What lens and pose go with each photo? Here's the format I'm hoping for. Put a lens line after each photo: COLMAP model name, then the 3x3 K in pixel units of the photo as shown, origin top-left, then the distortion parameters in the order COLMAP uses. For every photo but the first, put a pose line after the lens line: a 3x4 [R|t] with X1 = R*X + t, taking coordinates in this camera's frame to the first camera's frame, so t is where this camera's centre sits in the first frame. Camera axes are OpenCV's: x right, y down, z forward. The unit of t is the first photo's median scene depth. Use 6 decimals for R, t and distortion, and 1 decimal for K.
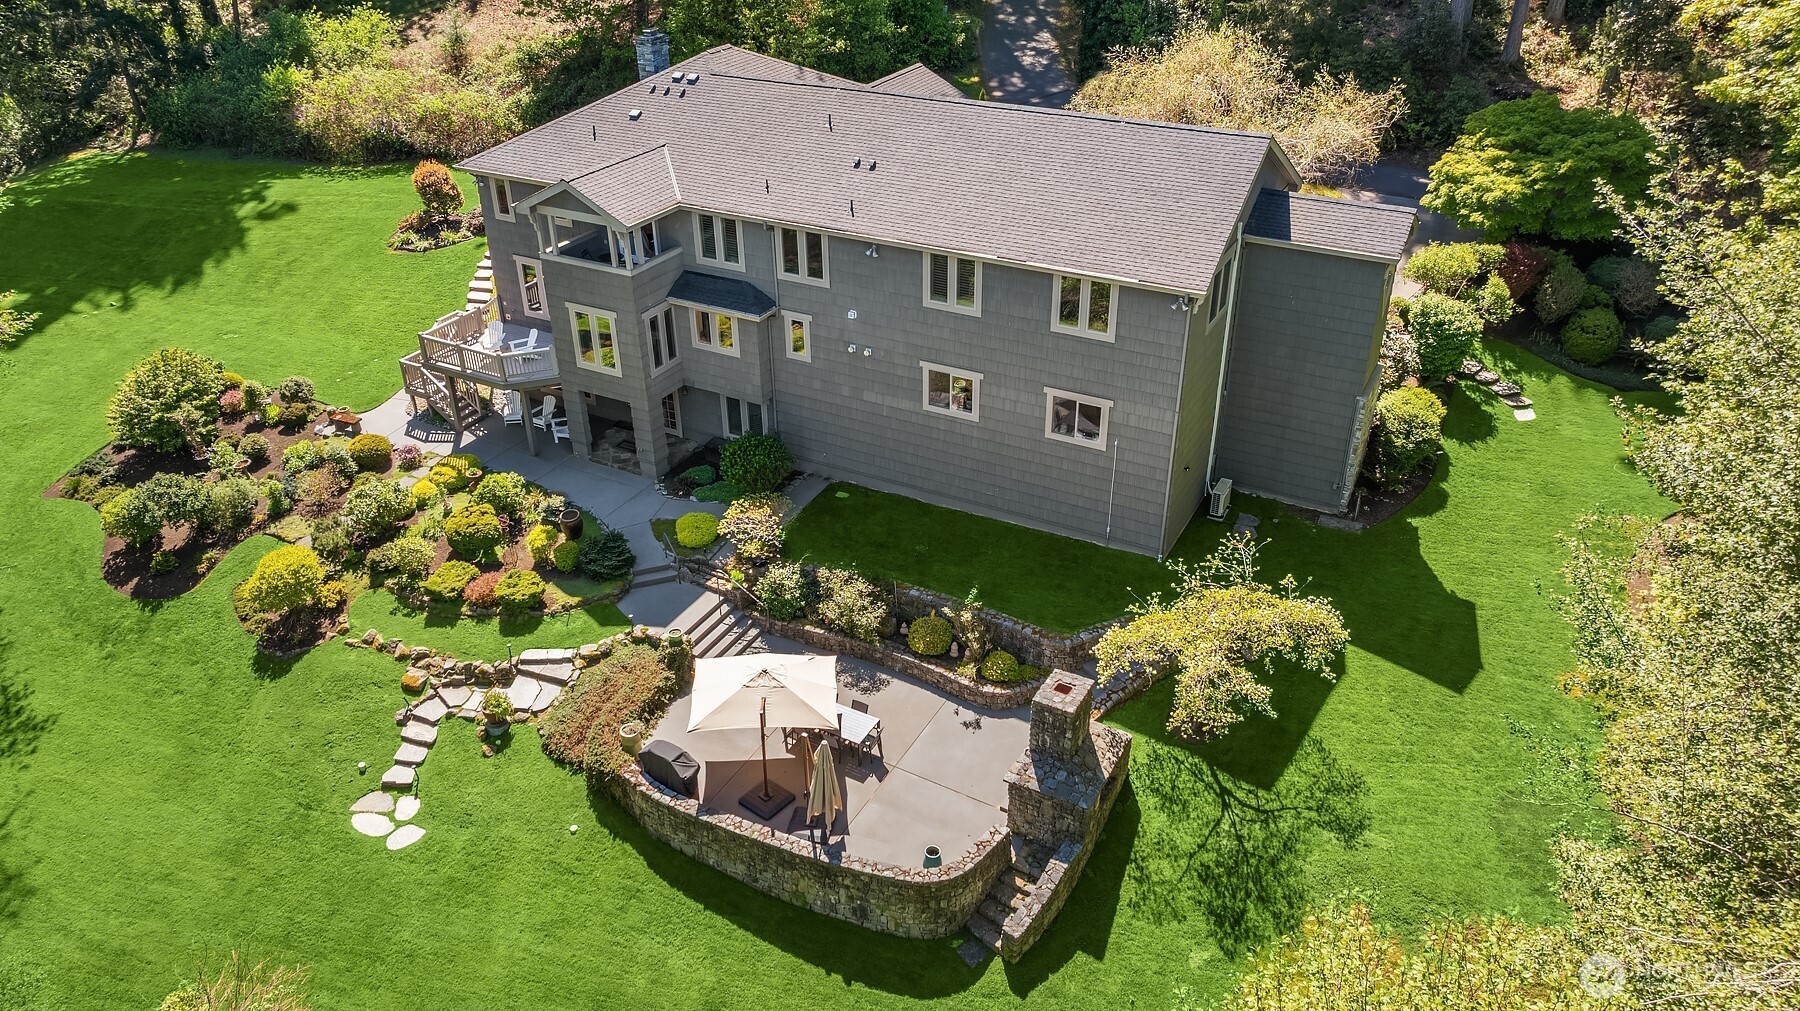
lens RADIAL K [[1276.2, 0, 900.0], [0, 1276.2, 505.5], [0, 0, 1]] dist [-0.014363, 0.003333]
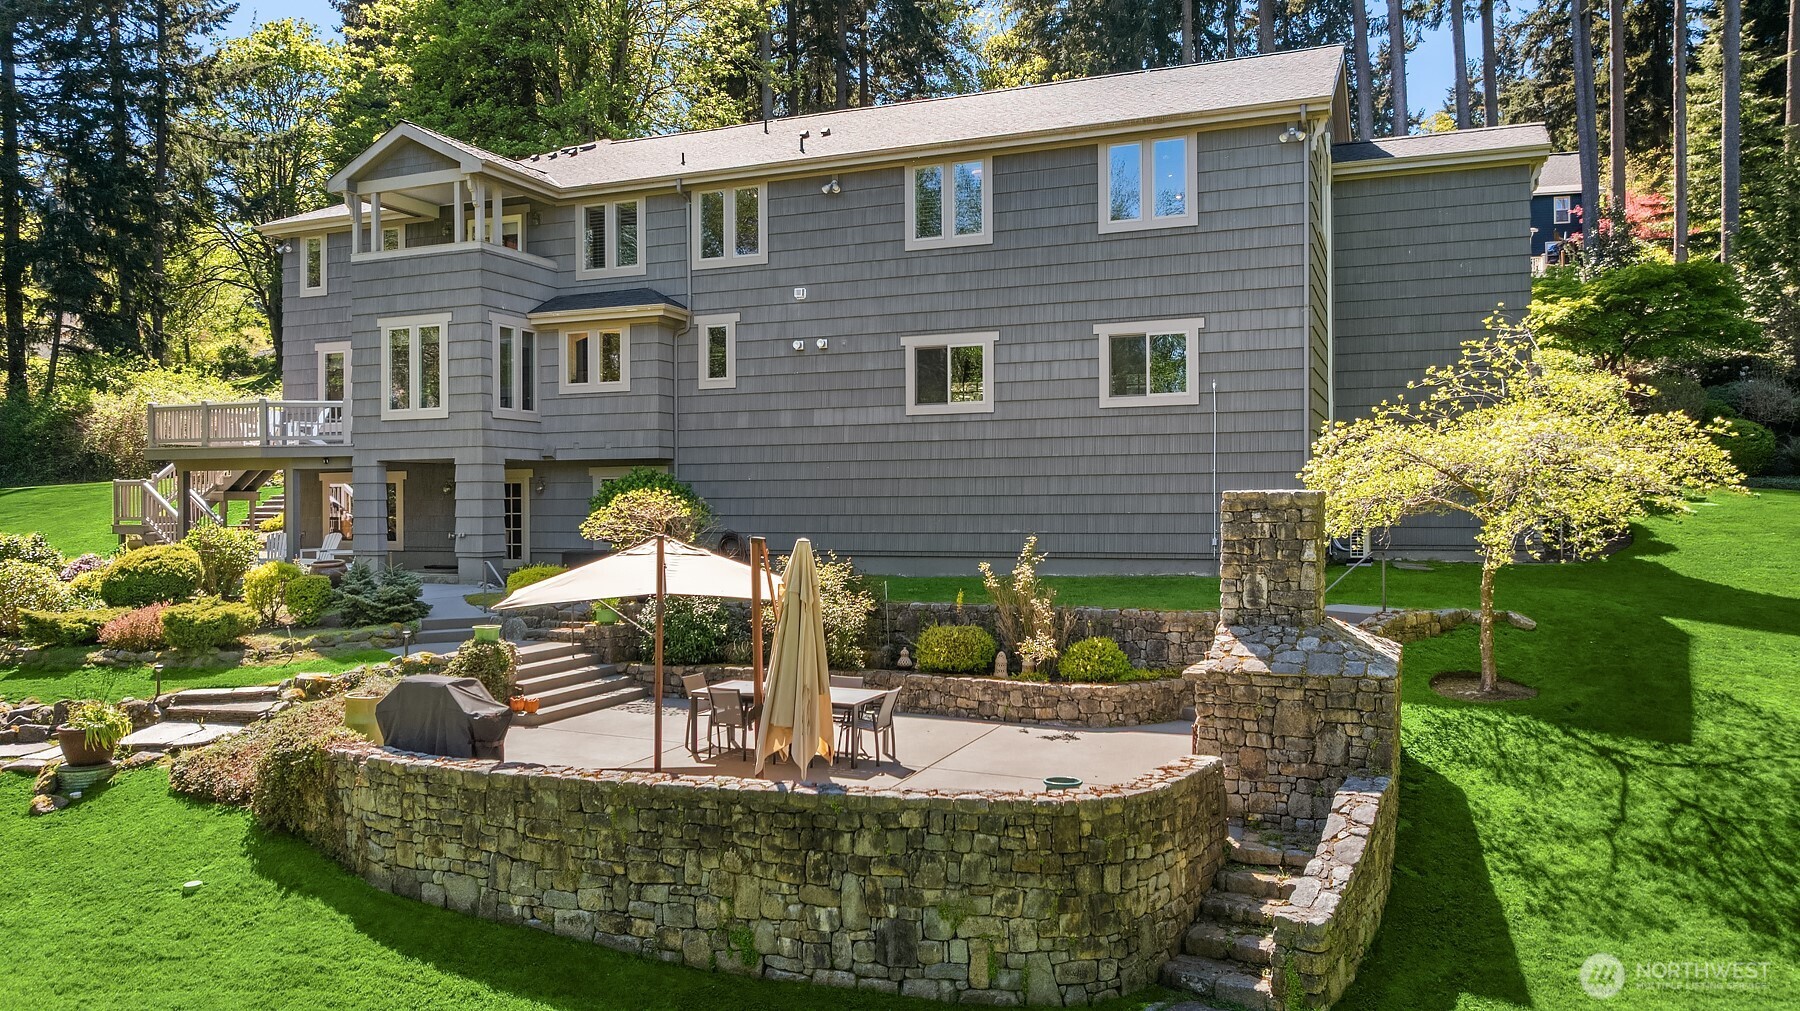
lens RADIAL K [[1276.2, 0, 900.0], [0, 1276.2, 505.5], [0, 0, 1]] dist [-0.014363, 0.003333]
pose [[0.994433, 0.006518, 0.105169, -0.057498], [0.048859, 0.855779, -0.515029, 0.323474], [-0.093358, 0.517300, 0.850697, 0.476512]]
